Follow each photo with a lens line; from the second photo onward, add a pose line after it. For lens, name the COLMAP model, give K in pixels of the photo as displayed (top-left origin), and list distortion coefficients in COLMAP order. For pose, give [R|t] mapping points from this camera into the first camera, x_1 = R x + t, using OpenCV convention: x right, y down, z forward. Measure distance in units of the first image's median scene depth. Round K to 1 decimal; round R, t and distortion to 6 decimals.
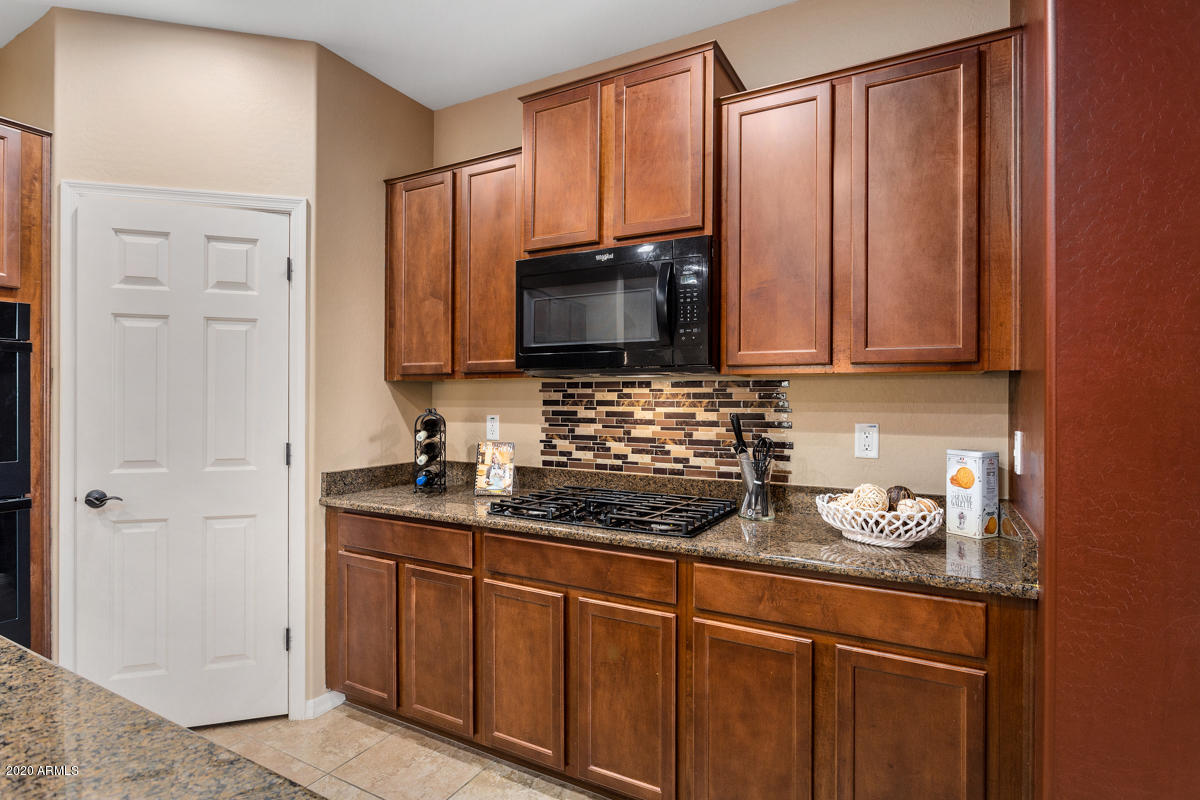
lens RADIAL K [[602.2, 0, 602.7], [0, 602.2, 400.3], [0, 0, 1]] dist [-0.006289, 0.000882]
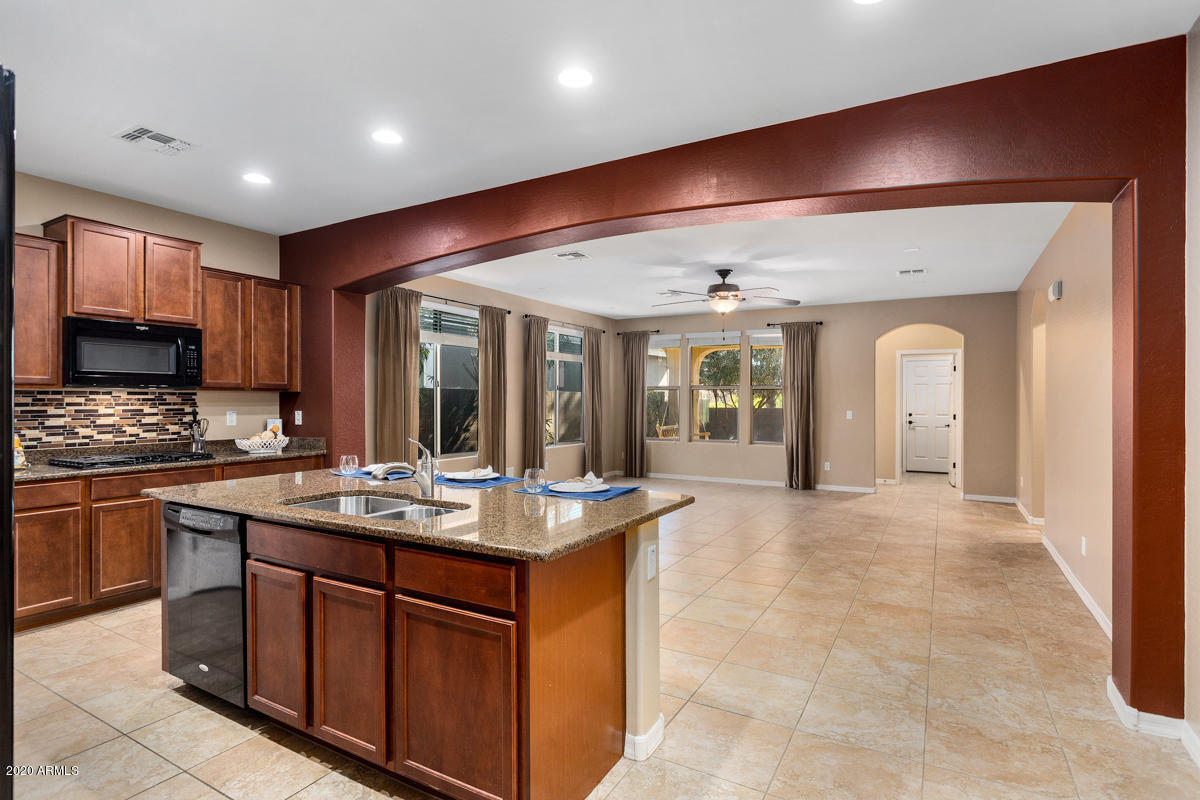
lens RADIAL K [[602.2, 0, 604.2], [0, 602.2, 400.7], [0, 0, 1]] dist [-0.006289, 0.000882]
pose [[0.006099, -0.006888, 0.999958, -1.644194], [-0.001258, 0.999975, 0.006895, -0.018219], [-0.999981, -0.001300, 0.006090, -0.420130]]
